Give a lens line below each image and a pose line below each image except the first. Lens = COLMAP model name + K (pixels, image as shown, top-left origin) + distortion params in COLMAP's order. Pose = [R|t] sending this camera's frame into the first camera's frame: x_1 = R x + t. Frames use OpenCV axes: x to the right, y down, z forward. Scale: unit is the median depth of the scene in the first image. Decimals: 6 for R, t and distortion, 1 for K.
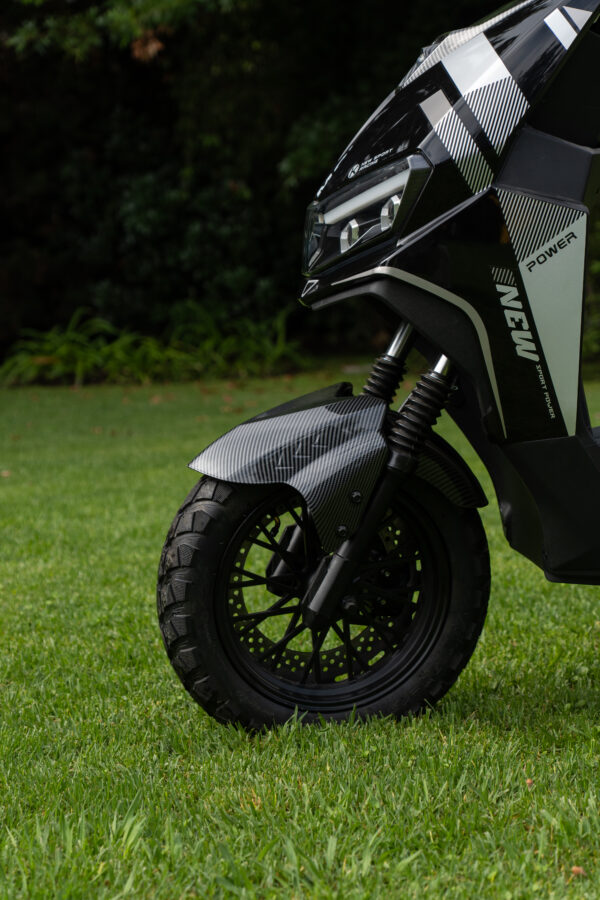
lens RADIAL K [[2116.1, 0, 277.1], [0, 2116.1, 467.9], [0, 0, 1]] dist [0.030765, 0.000000]
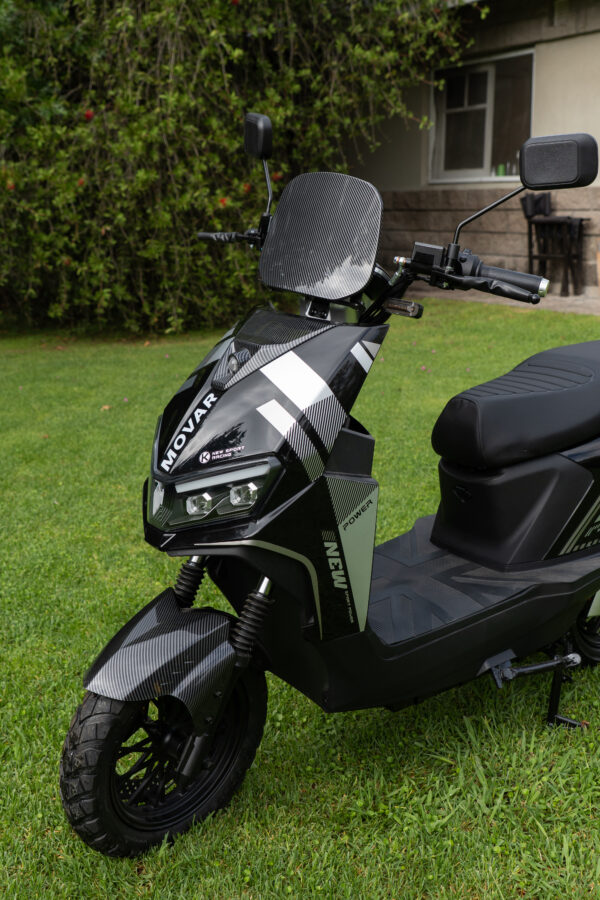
lens RADIAL K [[1058.0, 0, 293.7], [0, 1058.0, 461.2], [0, 0, 1]] dist [0.013997, 0.000000]
pose [[0.864195, -0.098683, 0.493386, -0.238563], [0.031262, 0.989215, 0.143098, -0.227309], [-0.502186, -0.108240, 0.857959, 0.399171]]
